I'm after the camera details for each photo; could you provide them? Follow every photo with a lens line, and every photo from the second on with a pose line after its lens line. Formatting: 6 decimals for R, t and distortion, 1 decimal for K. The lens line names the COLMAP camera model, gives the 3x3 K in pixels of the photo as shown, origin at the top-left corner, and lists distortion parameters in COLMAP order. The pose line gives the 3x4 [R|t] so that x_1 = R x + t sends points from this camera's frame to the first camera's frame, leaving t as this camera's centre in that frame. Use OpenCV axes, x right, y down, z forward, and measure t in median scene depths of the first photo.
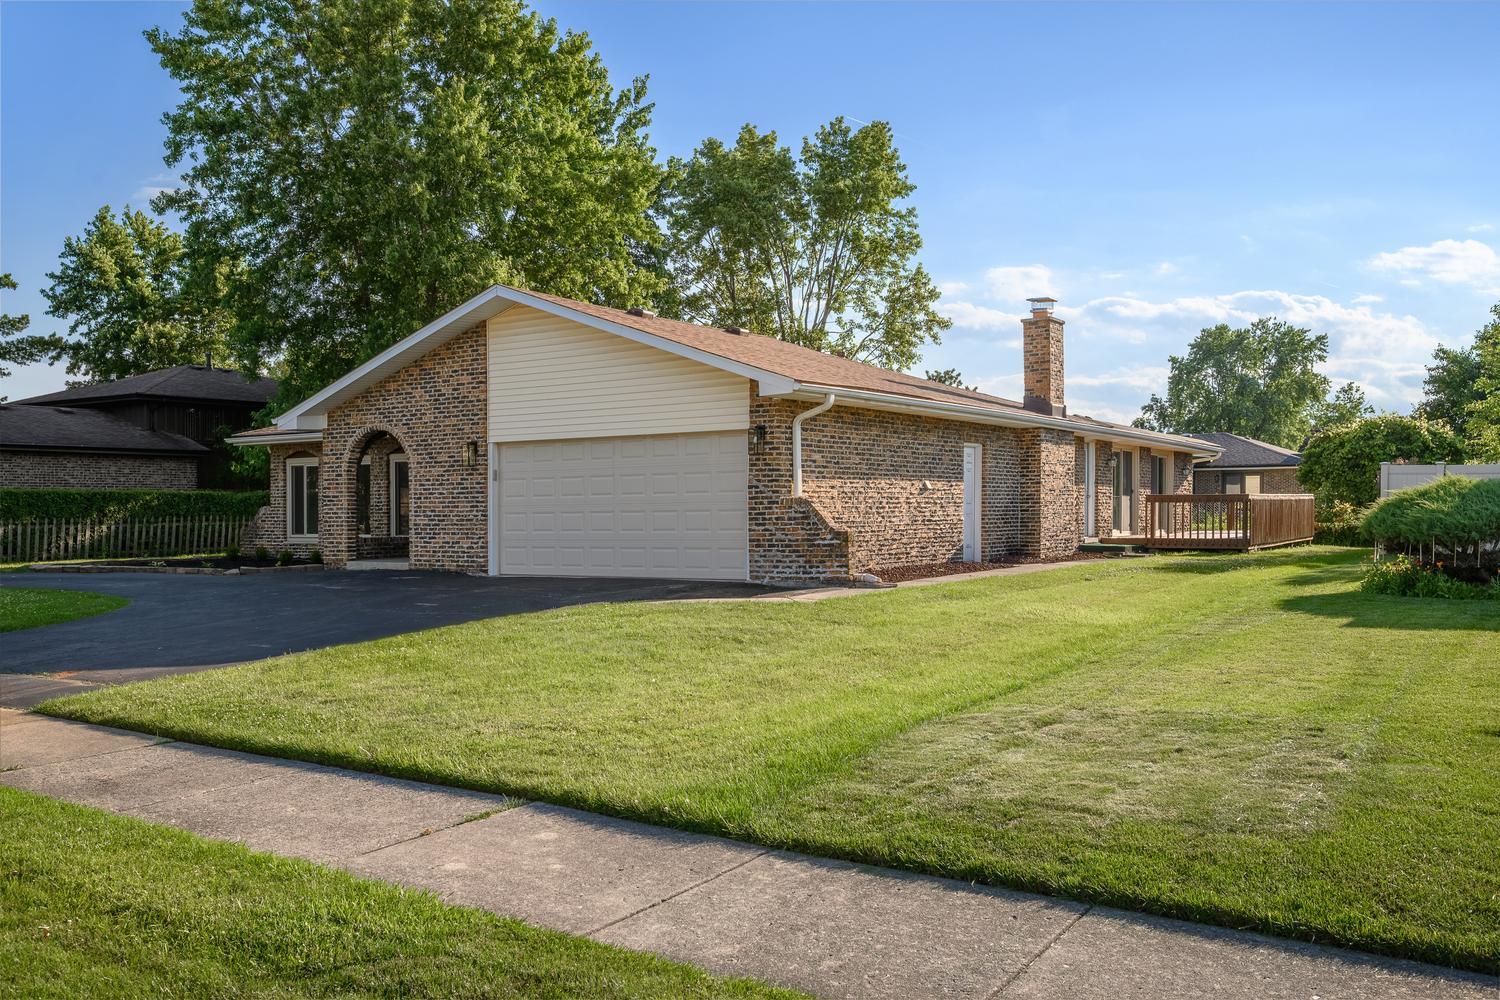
lens RADIAL K [[1257.4, 0, 751.5], [0, 1257.4, 503.6], [0, 0, 1]] dist [0.007800, 0.000508]
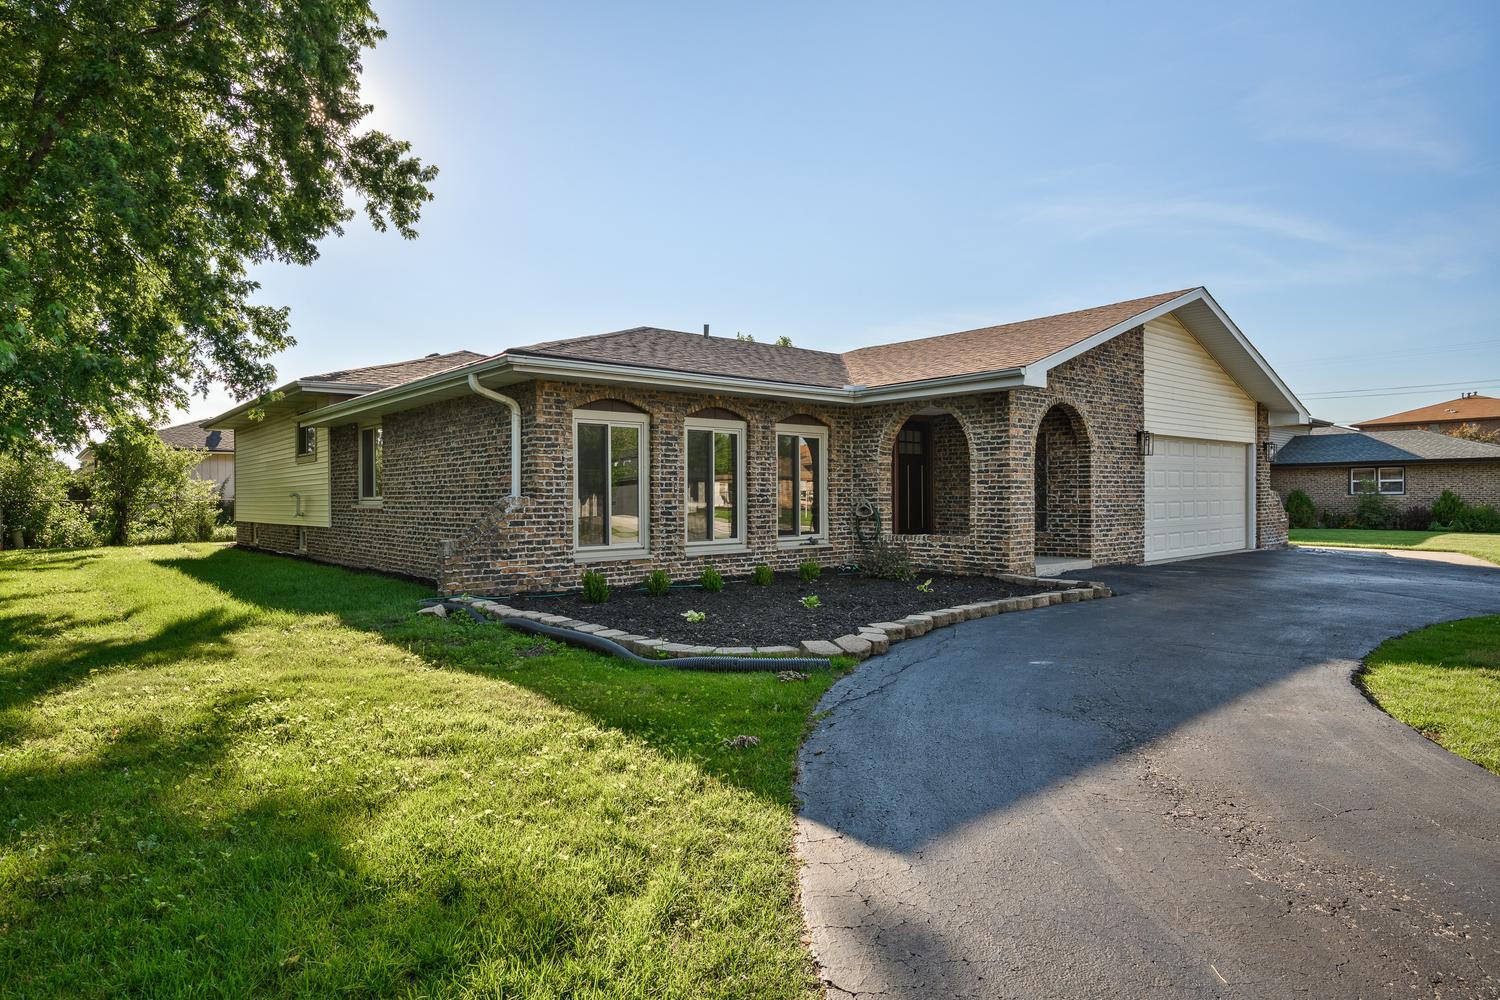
lens RADIAL K [[862.1, 0, 748.7], [0, 862.1, 500.2], [0, 0, 1]] dist [-0.001147, -0.000106]
pose [[0.278031, 0.008036, 0.960539, -0.951974], [0.003120, 0.999952, -0.009269, 0.010508], [-0.960567, 0.005574, 0.277992, 1.105178]]
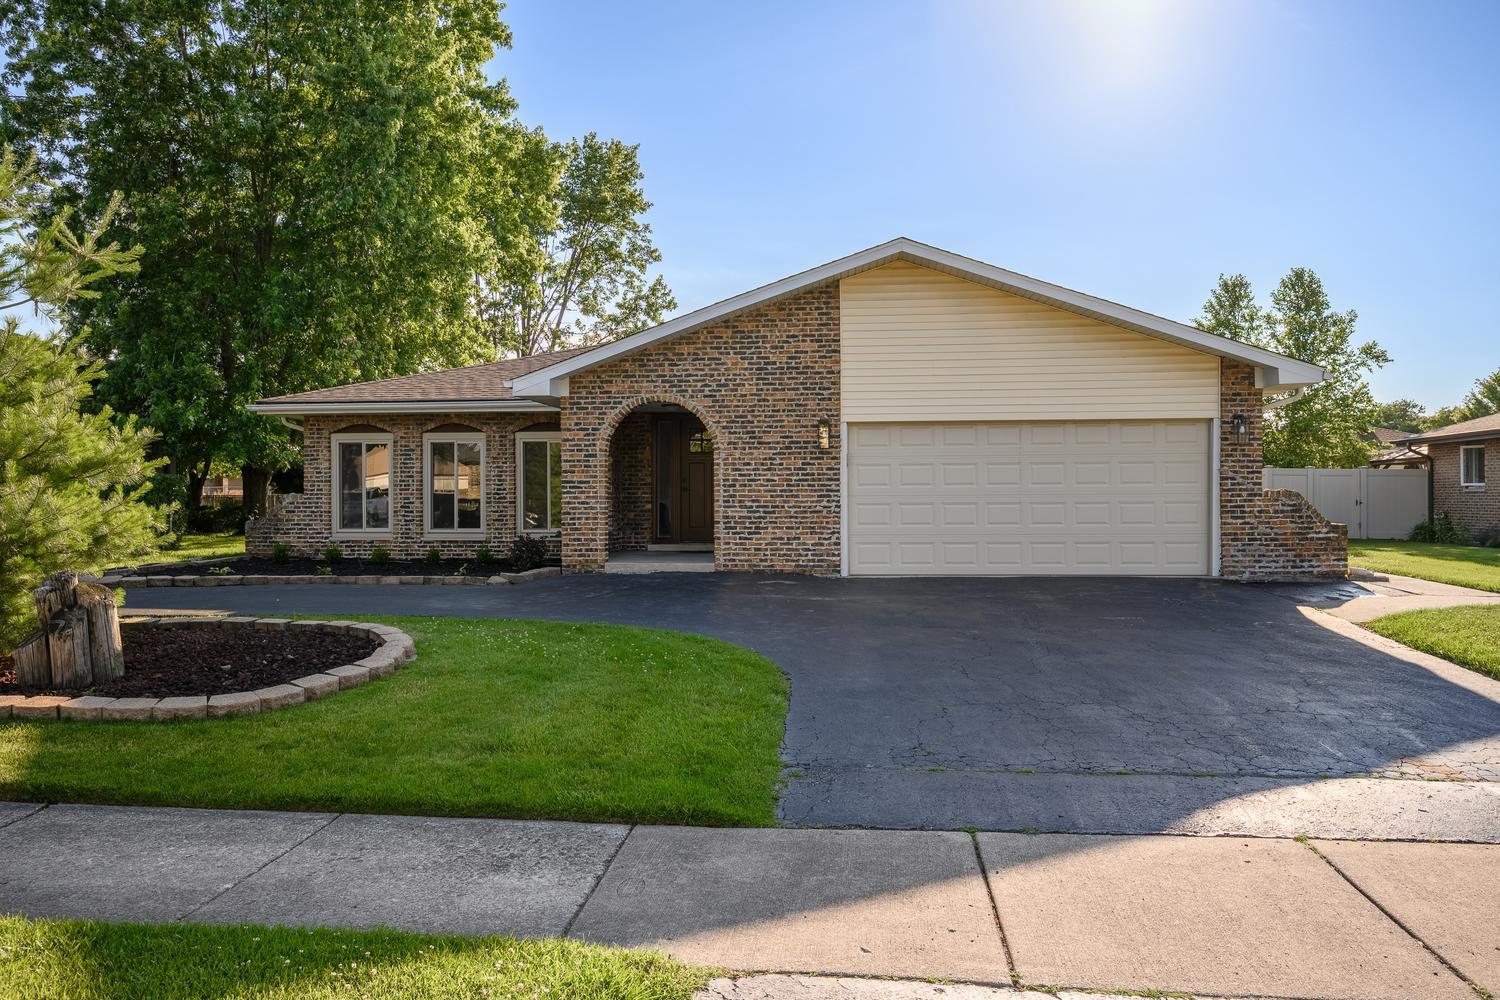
lens RADIAL K [[1081.5, 0, 749.2], [0, 1081.5, 496.8], [0, 0, 1]] dist [0.003269, 0.000380]
pose [[0.890855, 0.009295, 0.454193, -0.598416], [-0.008694, 0.999956, -0.003411, 0.005769], [-0.454205, -0.000910, 0.890897, 0.368199]]
